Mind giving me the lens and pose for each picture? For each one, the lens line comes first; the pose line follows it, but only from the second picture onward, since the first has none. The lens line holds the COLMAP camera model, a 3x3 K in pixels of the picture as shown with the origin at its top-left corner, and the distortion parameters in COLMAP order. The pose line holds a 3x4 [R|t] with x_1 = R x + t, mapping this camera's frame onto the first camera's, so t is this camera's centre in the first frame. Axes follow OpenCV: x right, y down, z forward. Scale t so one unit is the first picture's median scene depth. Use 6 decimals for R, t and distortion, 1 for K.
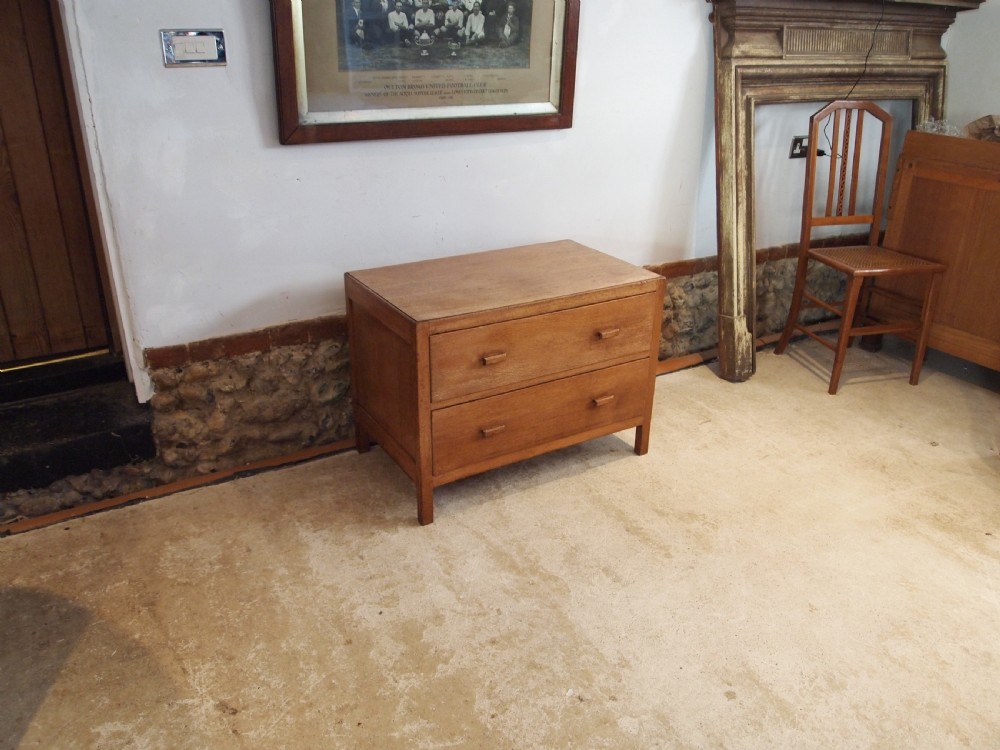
lens RADIAL K [[790.4, 0, 507.8], [0, 790.4, 379.2], [0, 0, 1]] dist [-0.053167, 0.008837]
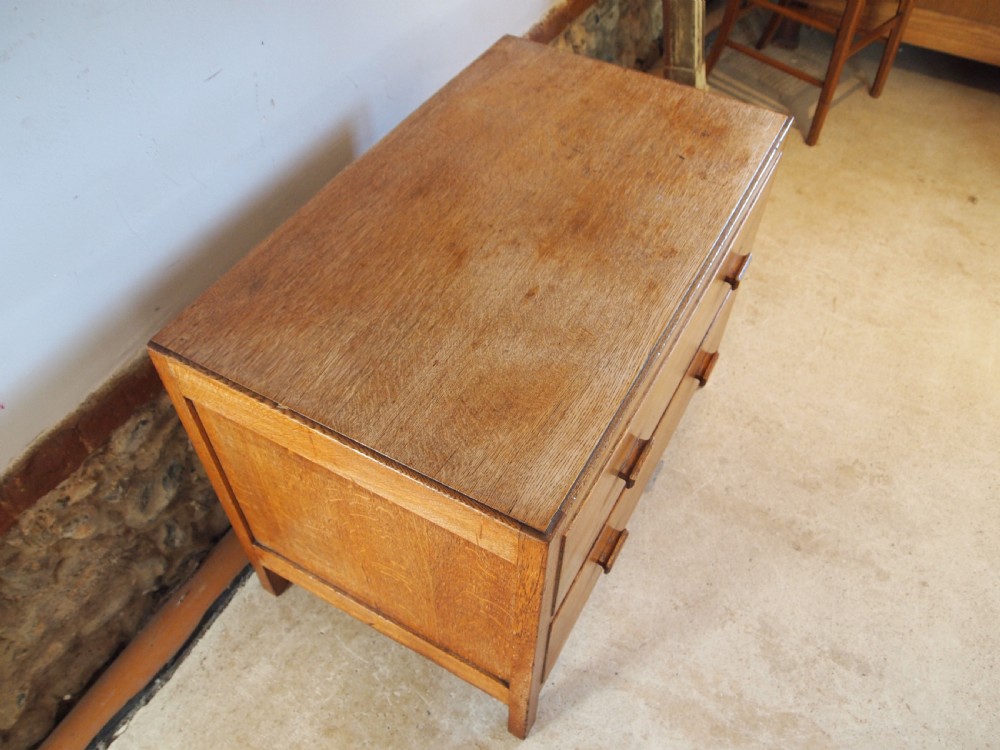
lens RADIAL K [[790.4, 0, 502.4], [0, 790.4, 379.5], [0, 0, 1]] dist [-0.053167, 0.008837]
pose [[0.868267, -0.380802, 0.317967, -0.183312], [0.203922, 0.858241, 0.470996, -0.243739], [-0.452248, -0.344110, 0.822836, 0.582981]]
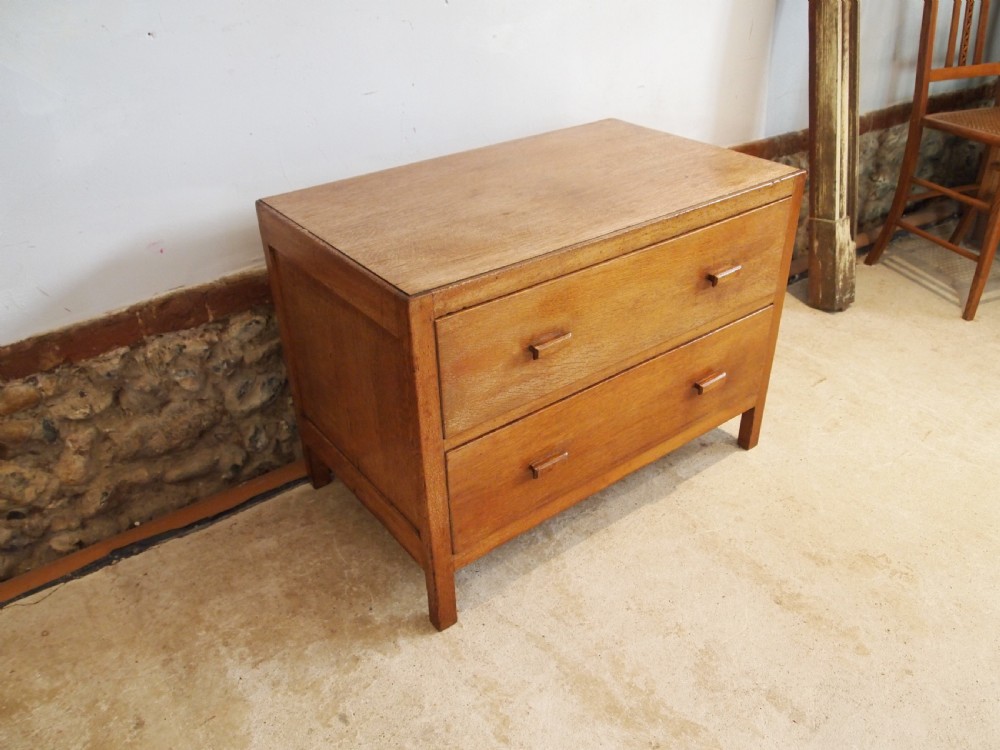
lens RADIAL K [[790.4, 0, 505.4], [0, 790.4, 380.1], [0, 0, 1]] dist [-0.053167, 0.008837]
pose [[0.994404, -0.085070, 0.062636, -0.073408], [0.076356, 0.988524, 0.130343, -0.065681], [-0.073006, -0.124831, 0.989488, 0.402714]]
